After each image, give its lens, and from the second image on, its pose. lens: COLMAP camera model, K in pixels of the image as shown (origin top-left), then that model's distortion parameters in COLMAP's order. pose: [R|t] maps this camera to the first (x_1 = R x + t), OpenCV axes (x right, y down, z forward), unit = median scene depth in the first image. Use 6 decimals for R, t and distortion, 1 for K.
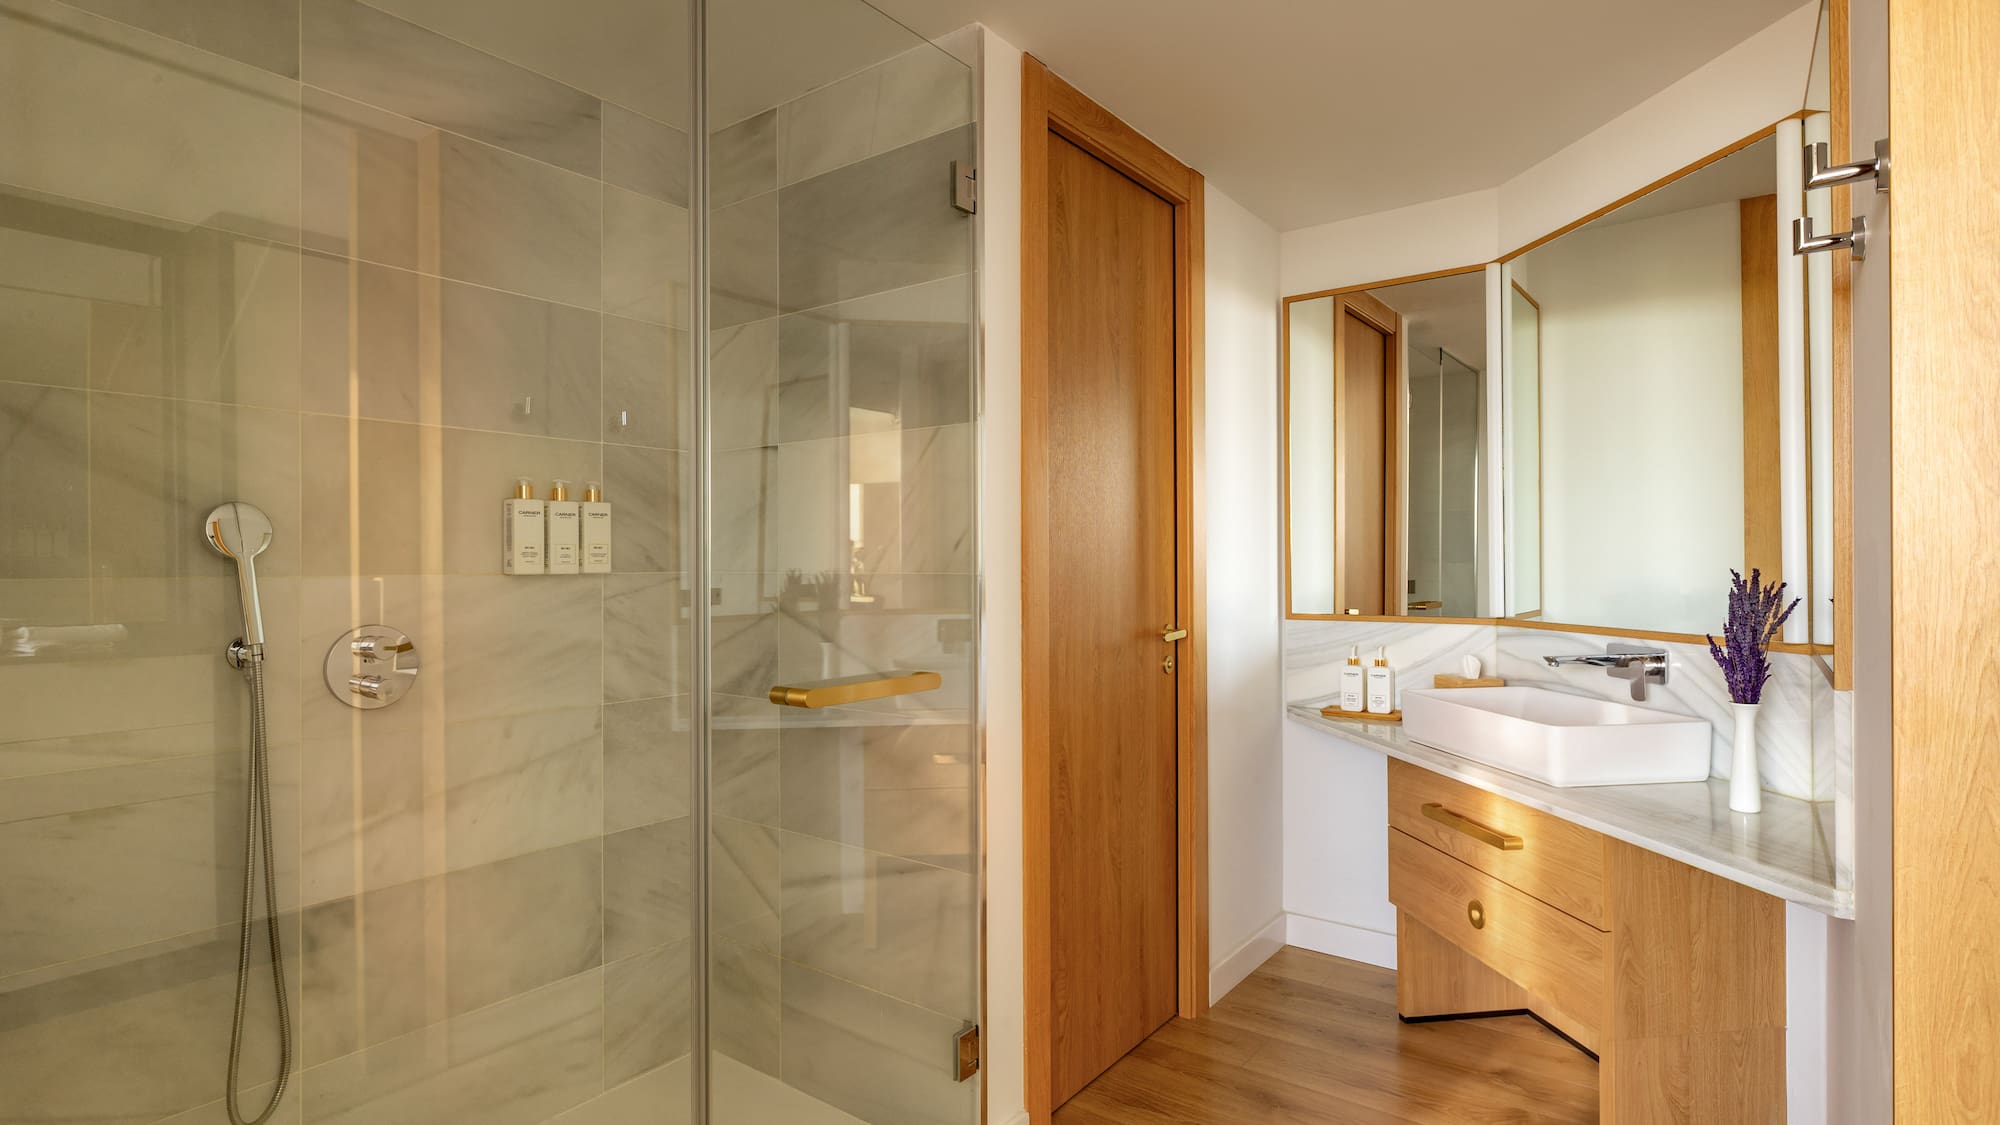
lens RADIAL K [[995.8, 0, 993.2], [0, 995.8, 553.2], [0, 0, 1]] dist [-0.000529, -0.000089]
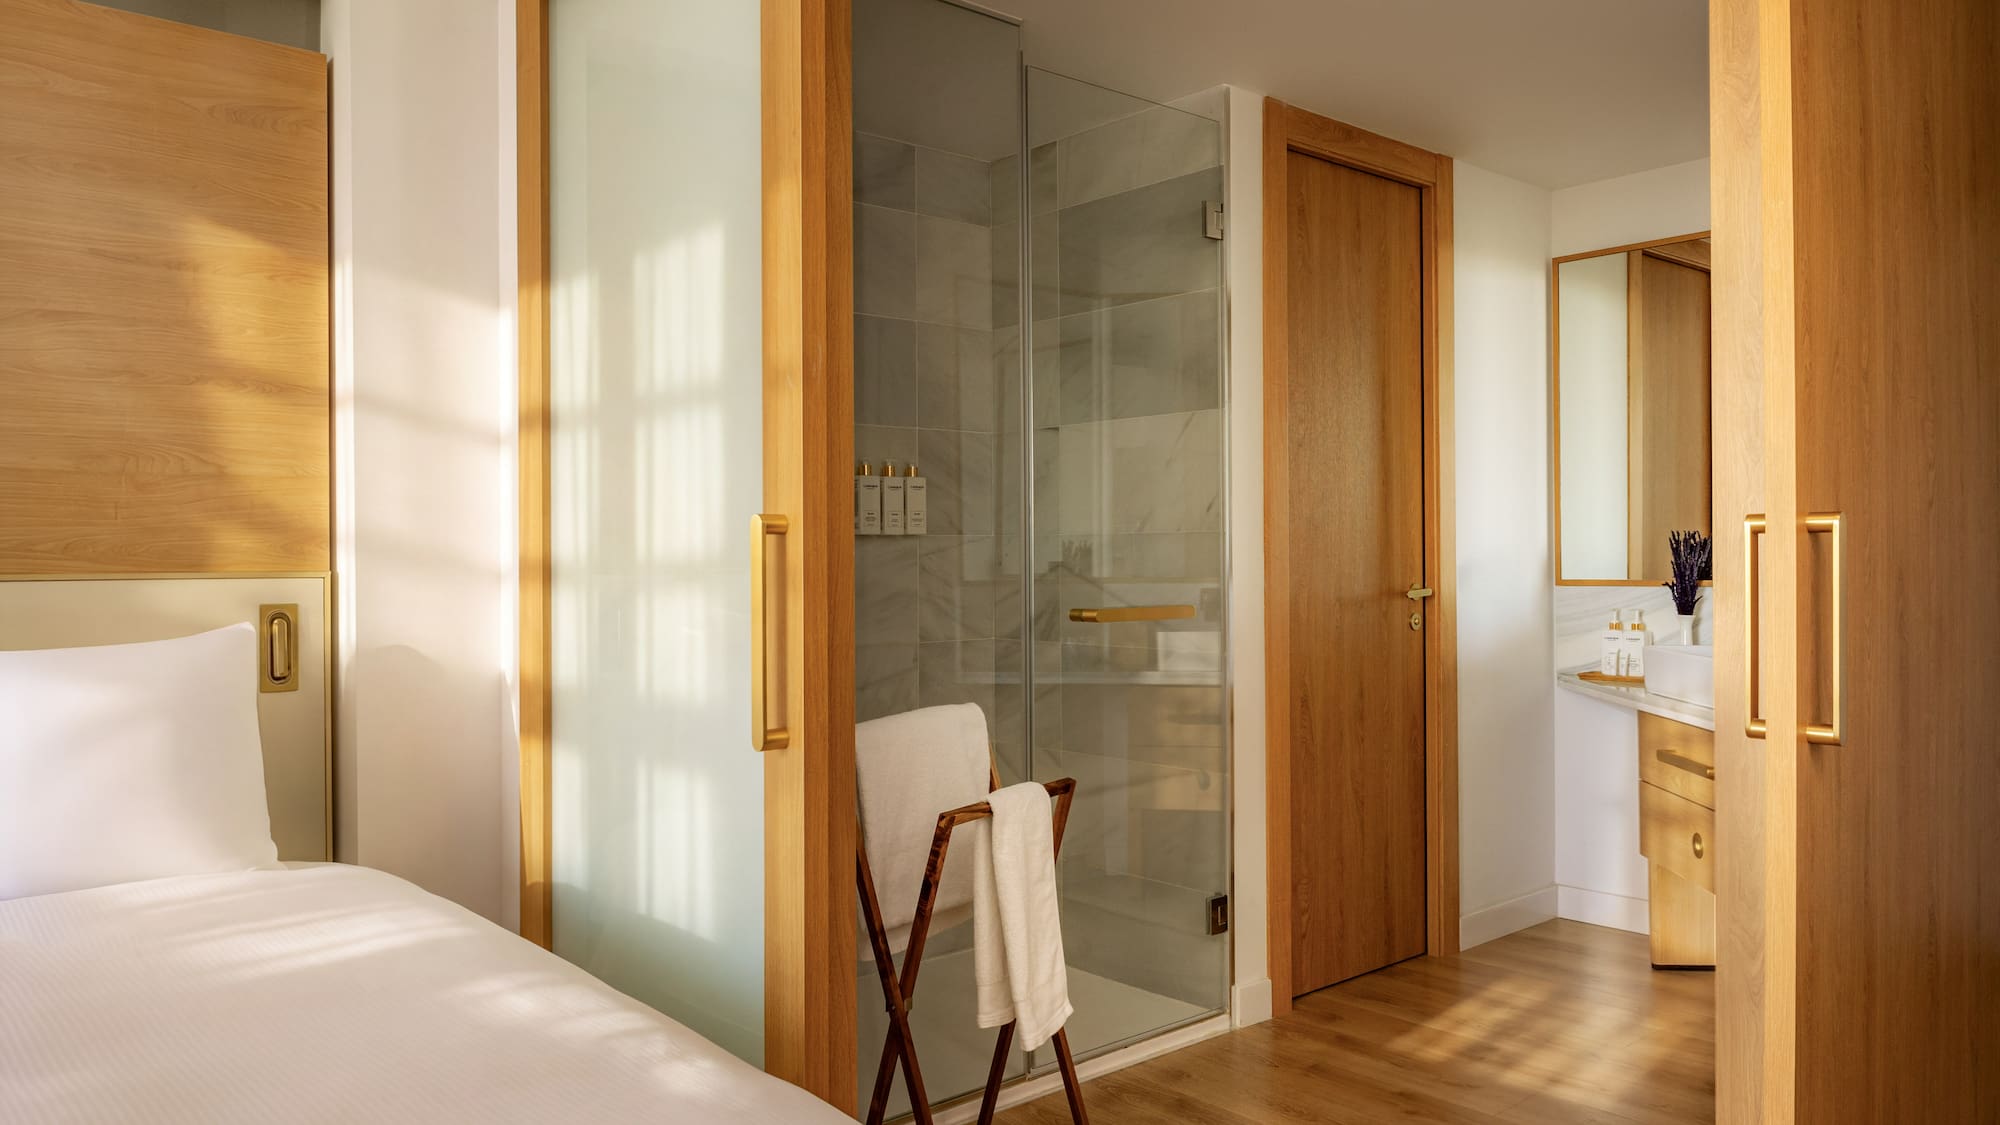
lens RADIAL K [[1426.2, 0, 1003.6], [0, 1426.2, 547.6], [0, 0, 1]] dist [-0.001940, 0.002503]
pose [[0.979055, -0.002818, -0.203575, 0.063434], [0.004099, 0.999974, 0.005868, 0.024758], [0.203553, -0.006580, 0.979042, -0.666505]]
